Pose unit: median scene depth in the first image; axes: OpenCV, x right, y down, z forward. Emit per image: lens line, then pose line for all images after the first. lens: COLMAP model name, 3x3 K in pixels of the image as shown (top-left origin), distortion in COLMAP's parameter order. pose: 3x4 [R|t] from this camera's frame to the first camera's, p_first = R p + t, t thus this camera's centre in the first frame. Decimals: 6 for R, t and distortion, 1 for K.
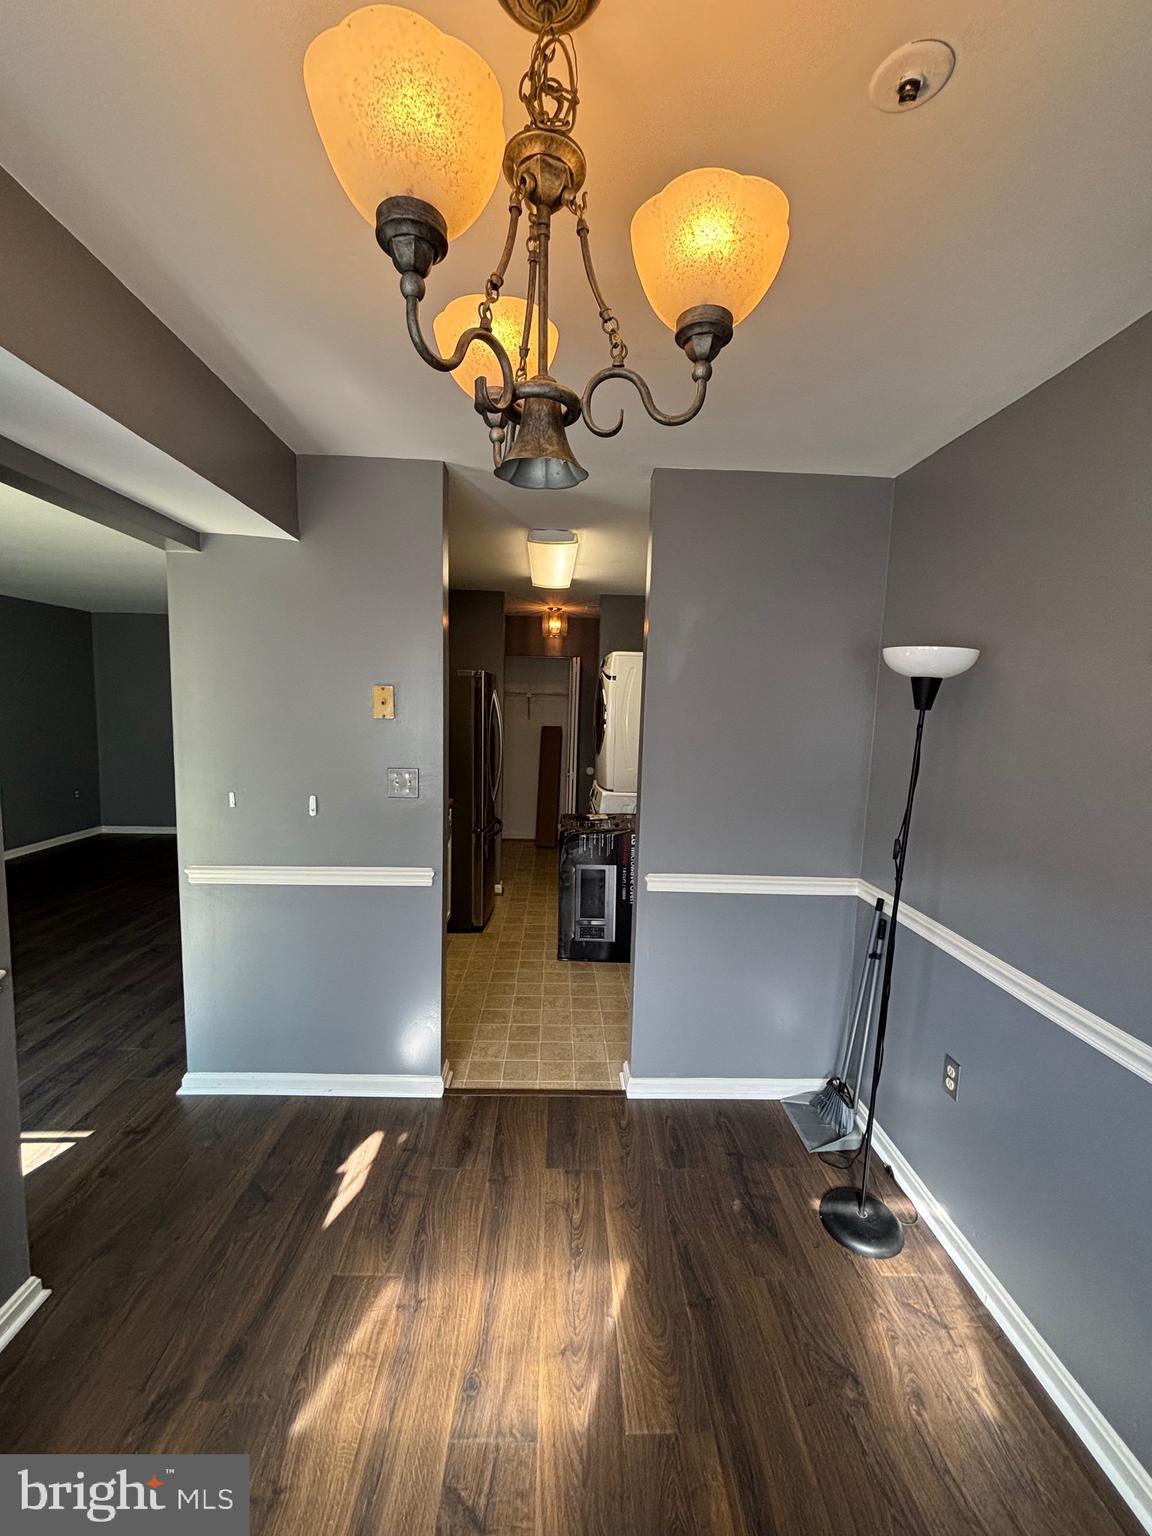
lens RADIAL K [[624.5, 0, 576.0], [0, 624.5, 768.0], [0, 0, 1]] dist [0.000987, 0.001061]
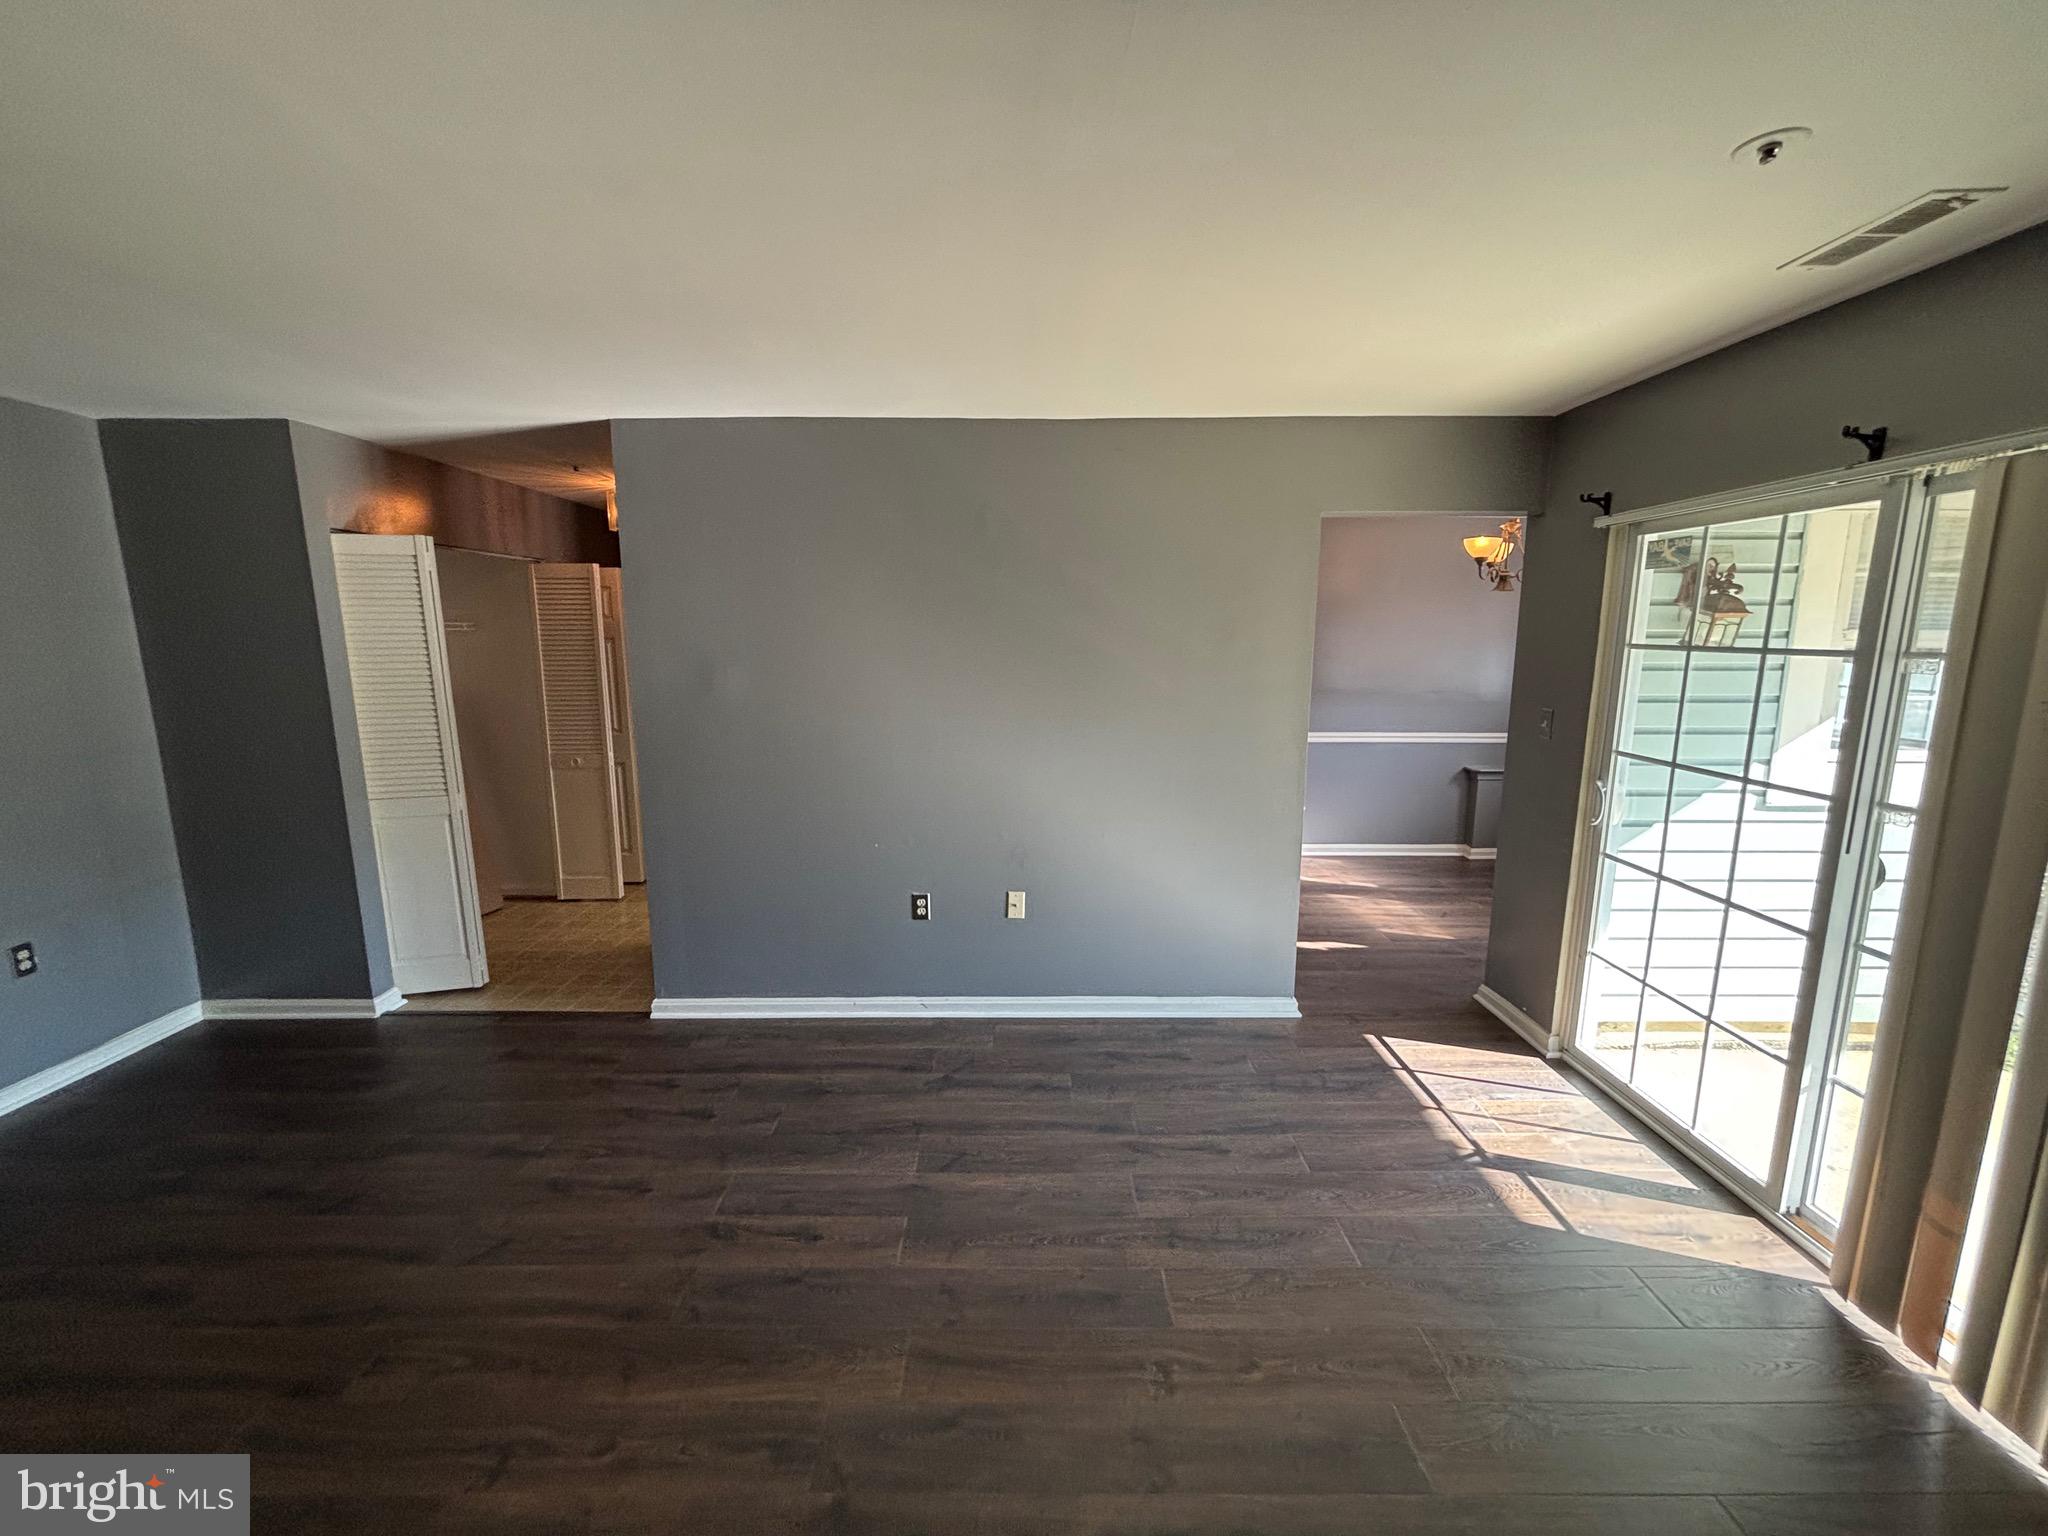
lens RADIAL K [[825.1, 0, 1024.1], [0, 825.1, 760.1], [0, 0, 1]] dist [0.000293, 0.000088]
pose [[0.026066, -0.184310, 0.982522, -2.942877], [0.099207, 0.978481, 0.180920, -0.336260], [-0.994725, 0.092757, 0.043790, 2.036631]]
